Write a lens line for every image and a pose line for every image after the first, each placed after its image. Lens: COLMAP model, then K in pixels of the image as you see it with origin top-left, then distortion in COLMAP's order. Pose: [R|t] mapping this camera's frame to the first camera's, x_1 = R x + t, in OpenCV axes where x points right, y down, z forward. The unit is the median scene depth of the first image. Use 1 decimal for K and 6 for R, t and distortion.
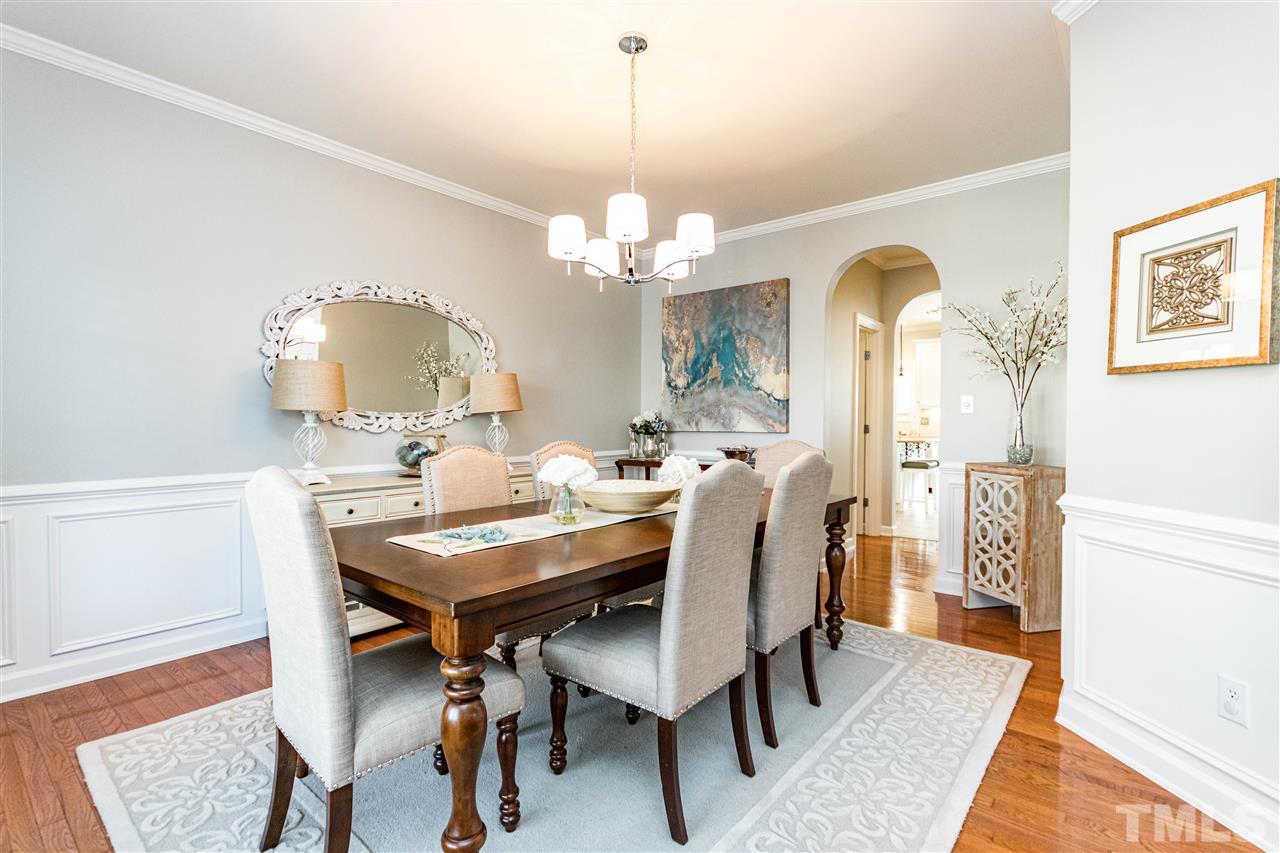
lens RADIAL K [[584.6, 0, 638.1], [0, 584.6, 434.9], [0, 0, 1]] dist [-0.001262, -0.003439]
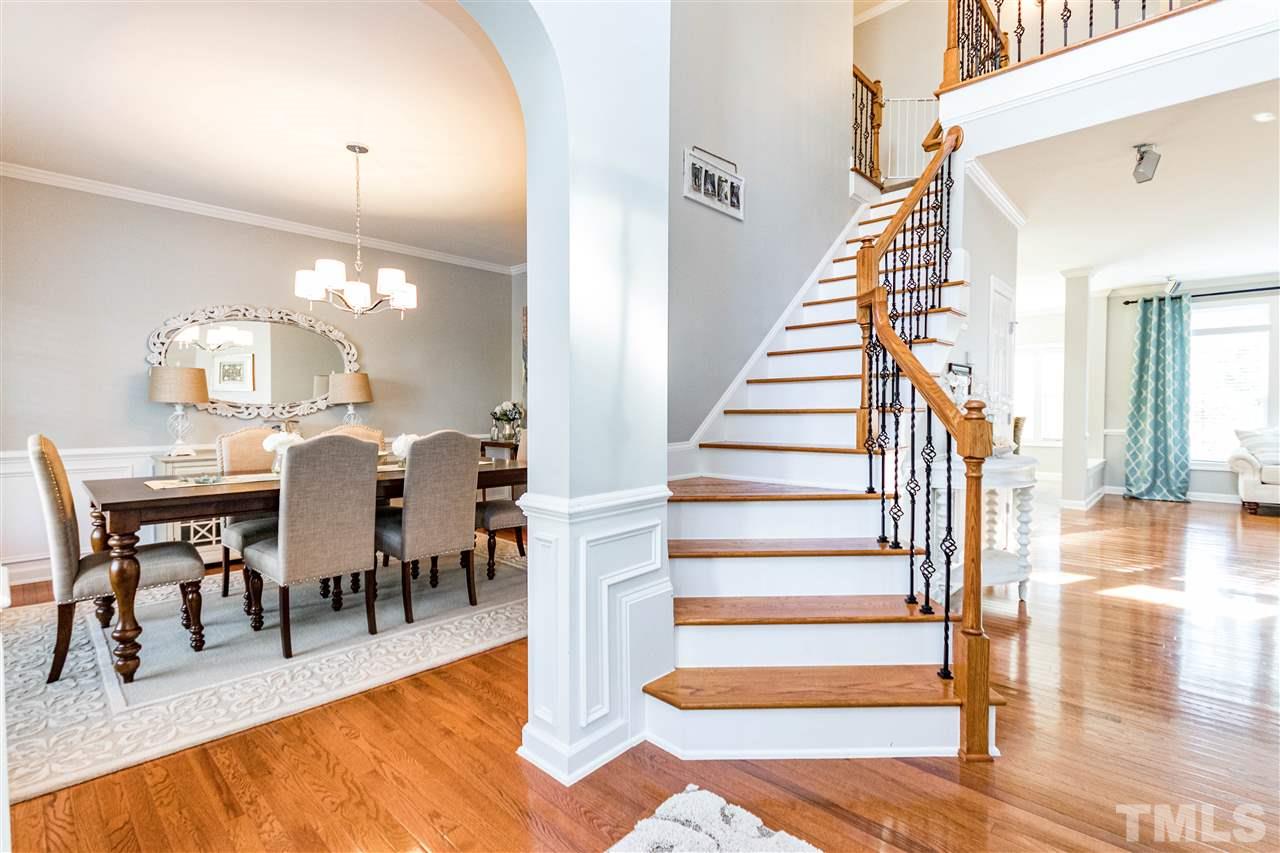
lens RADIAL K [[584.6, 0, 643.4], [0, 584.6, 422.8], [0, 0, 1]] dist [-0.001262, -0.003439]
pose [[0.998597, -0.001255, -0.052937, 0.496435], [0.001101, 0.999995, -0.002939, 0.009335], [0.052941, 0.002877, 0.998594, -0.263885]]
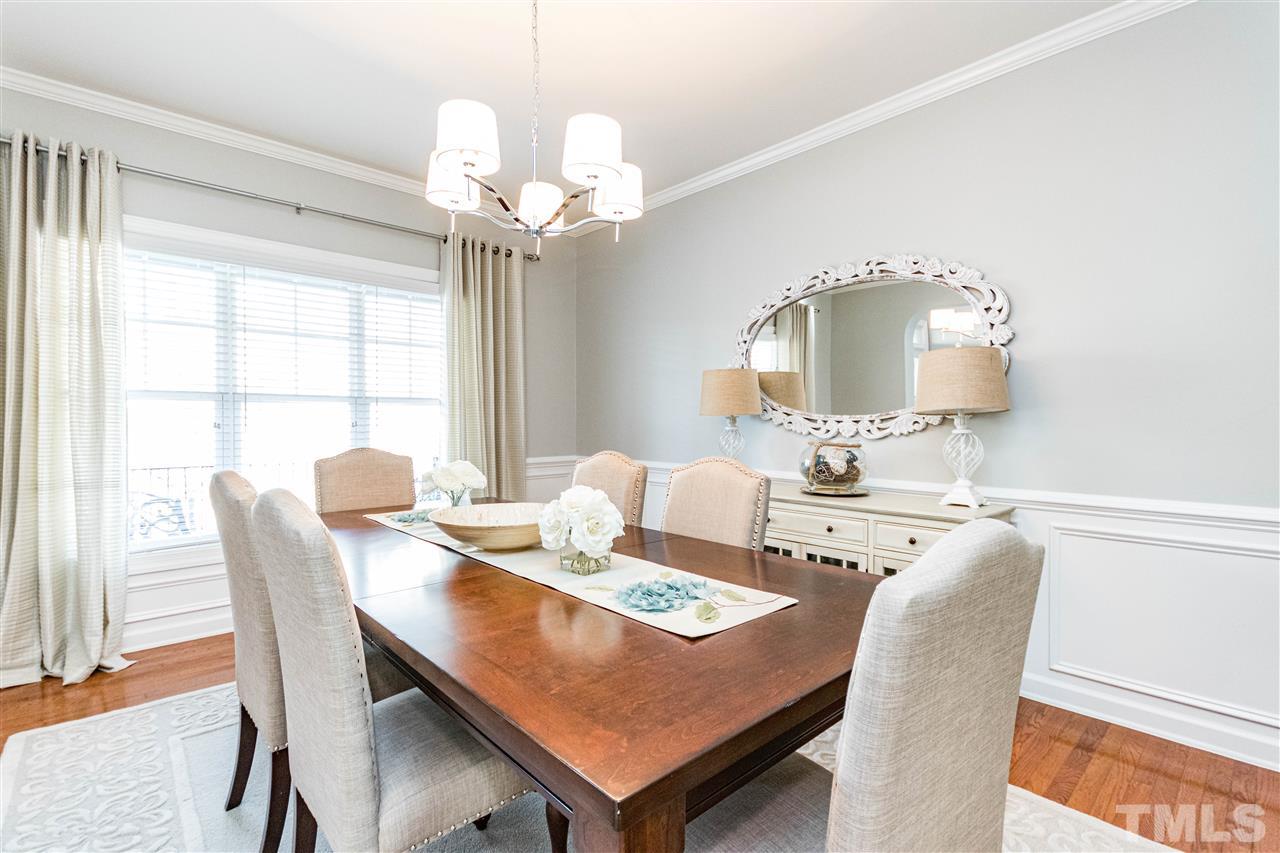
lens RADIAL K [[584.6, 0, 638.0], [0, 584.6, 427.9], [0, 0, 1]] dist [-0.001262, -0.003439]
pose [[-0.137066, 0.005942, -0.990544, 0.439261], [-0.034749, 0.999338, 0.010803, -0.018113], [0.989952, 0.035902, -0.136768, 0.796586]]
